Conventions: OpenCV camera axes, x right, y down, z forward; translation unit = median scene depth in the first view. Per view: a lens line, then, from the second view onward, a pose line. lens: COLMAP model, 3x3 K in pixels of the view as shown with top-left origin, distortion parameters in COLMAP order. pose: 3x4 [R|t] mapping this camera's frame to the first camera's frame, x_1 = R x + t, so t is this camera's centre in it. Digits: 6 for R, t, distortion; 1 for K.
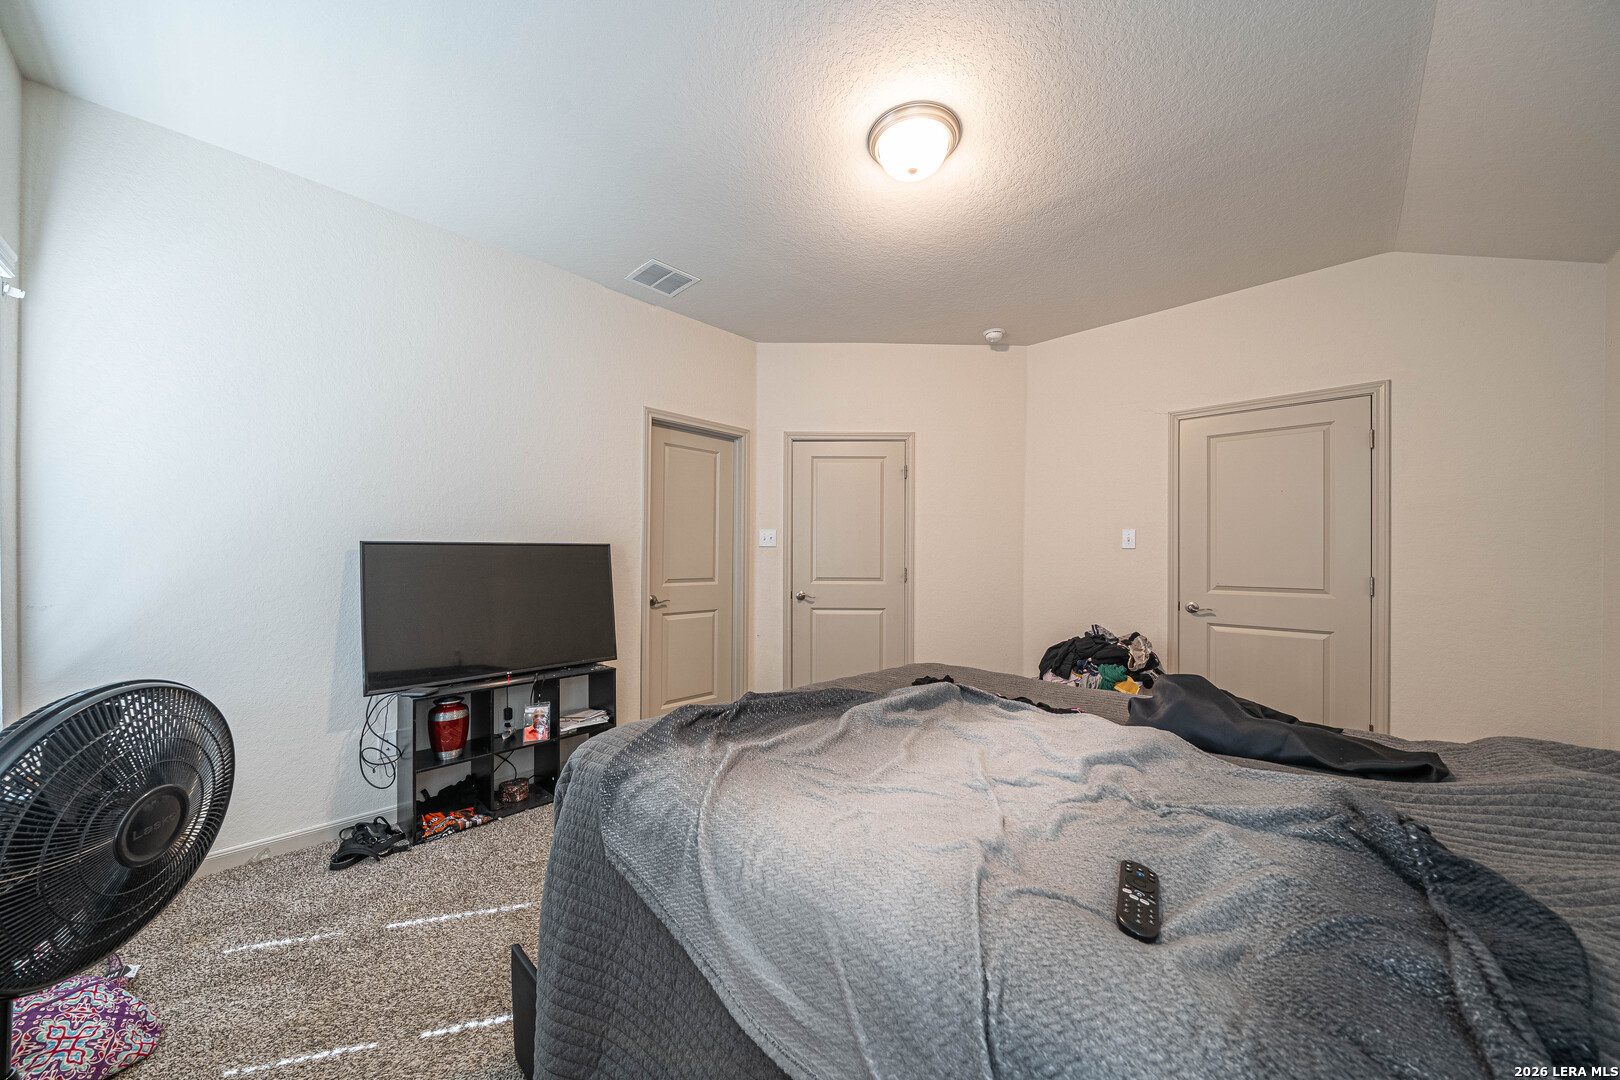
lens RADIAL K [[559.5, 0, 803.0], [0, 559.5, 552.6], [0, 0, 1]] dist [-0.006925, 0.000136]
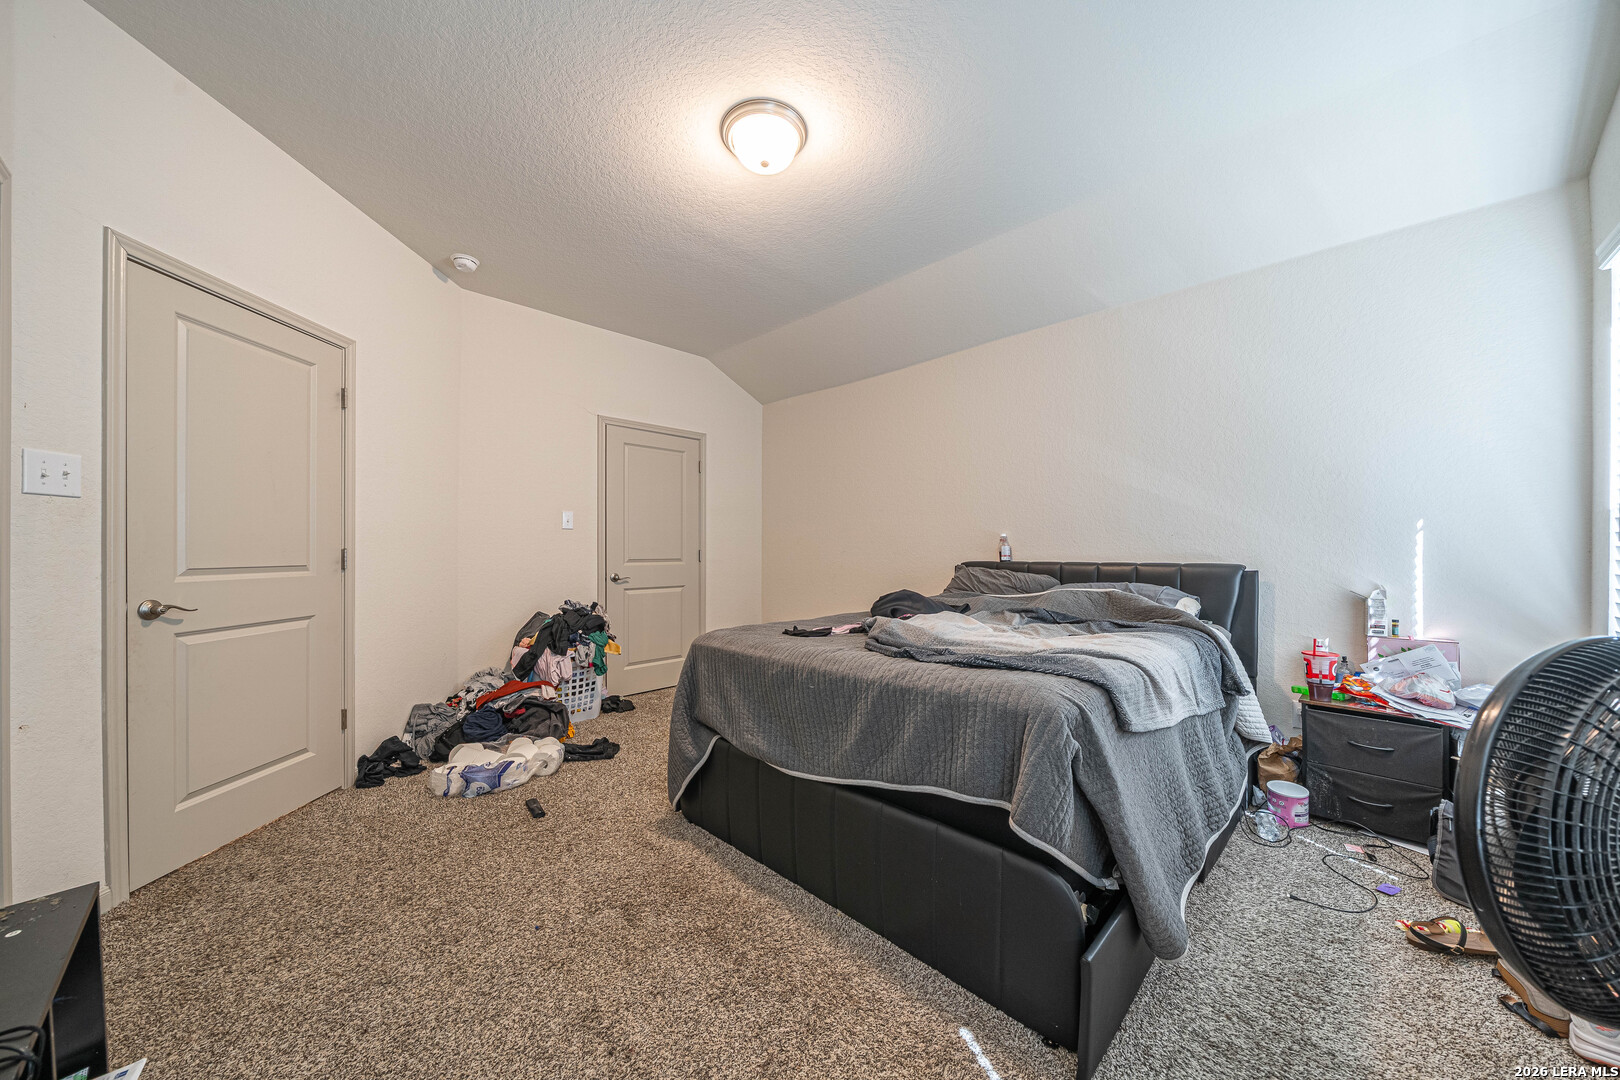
lens RADIAL K [[559.5, 0, 803.0], [0, 559.5, 552.6], [0, 0, 1]] dist [-0.006925, 0.000136]
pose [[0.009704, -0.008574, 0.999916, -0.506767], [-0.005112, 0.999950, 0.008623, 0.027231], [-0.999940, -0.005195, 0.009660, 0.529392]]
